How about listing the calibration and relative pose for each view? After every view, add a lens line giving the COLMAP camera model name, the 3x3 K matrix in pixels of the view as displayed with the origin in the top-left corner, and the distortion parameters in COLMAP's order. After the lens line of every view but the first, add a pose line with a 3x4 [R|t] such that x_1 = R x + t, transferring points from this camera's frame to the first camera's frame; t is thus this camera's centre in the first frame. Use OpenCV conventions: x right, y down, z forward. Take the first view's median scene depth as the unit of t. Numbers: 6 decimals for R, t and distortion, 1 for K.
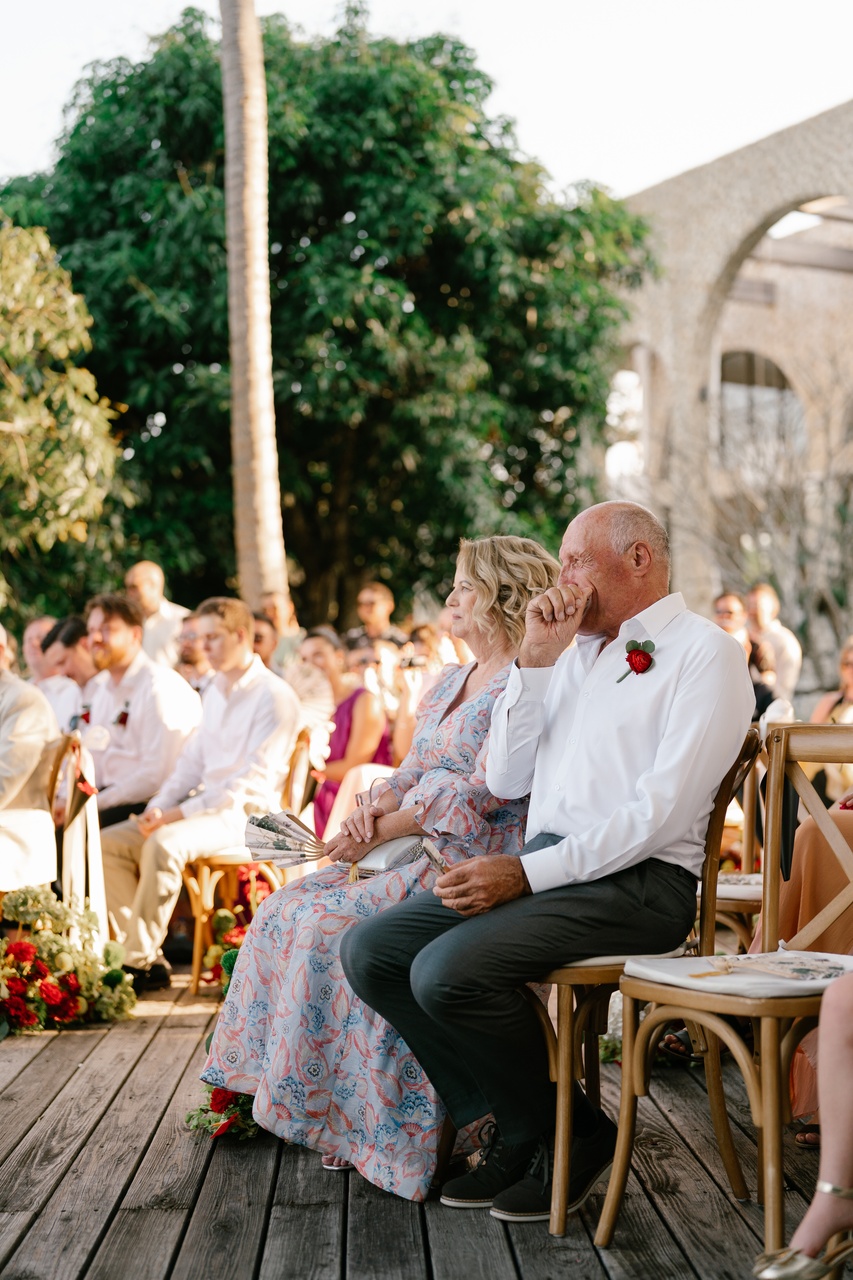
lens RADIAL K [[1713.3, 0, 426.5], [0, 1713.3, 640.0], [0, 0, 1]] dist [0.005759, 0.028128]
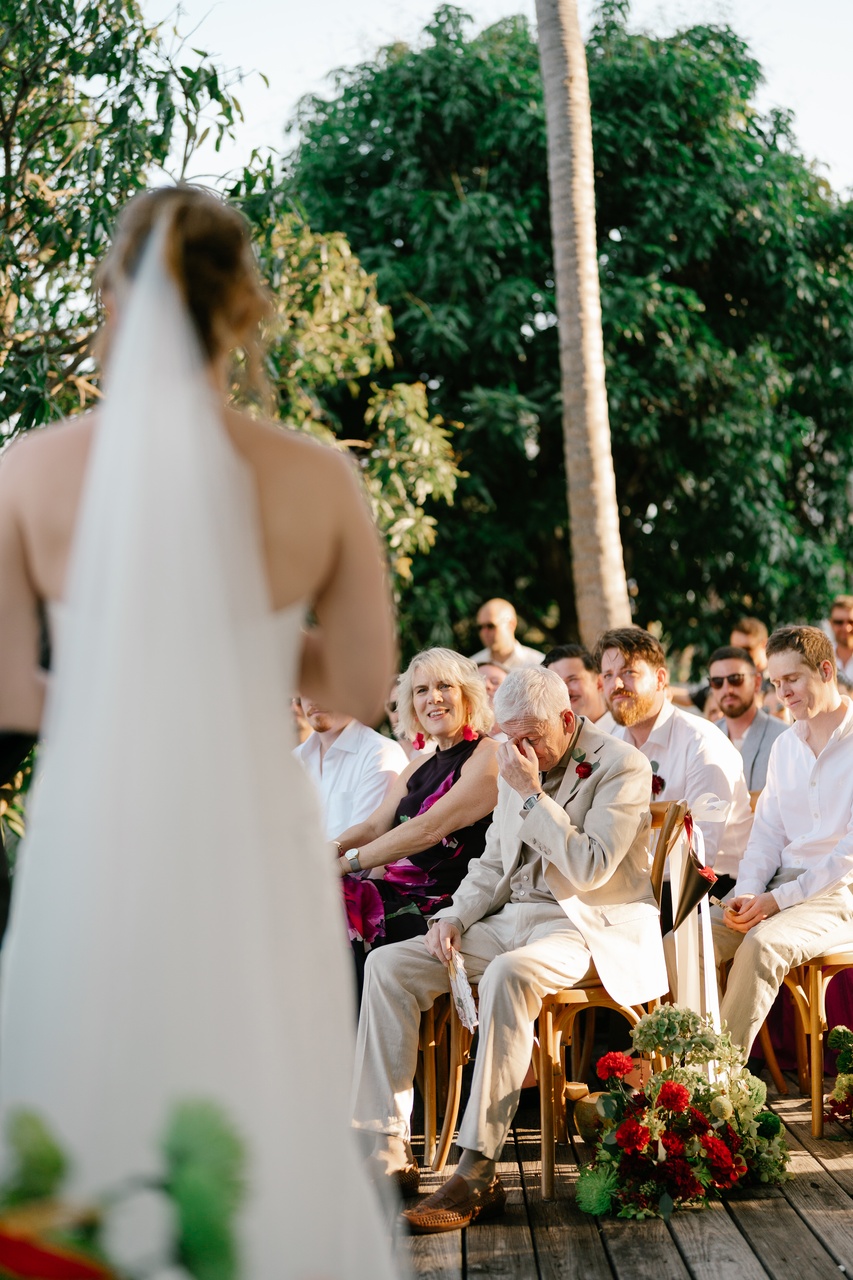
lens RADIAL K [[1713.3, 0, 426.5], [0, 1713.3, 640.0], [0, 0, 1]] dist [0.005759, 0.028128]
pose [[0.998319, -0.021885, -0.053676, -0.109600], [0.020405, 0.999400, -0.027979, 0.000097], [0.054256, 0.026837, 0.998166, 0.086338]]
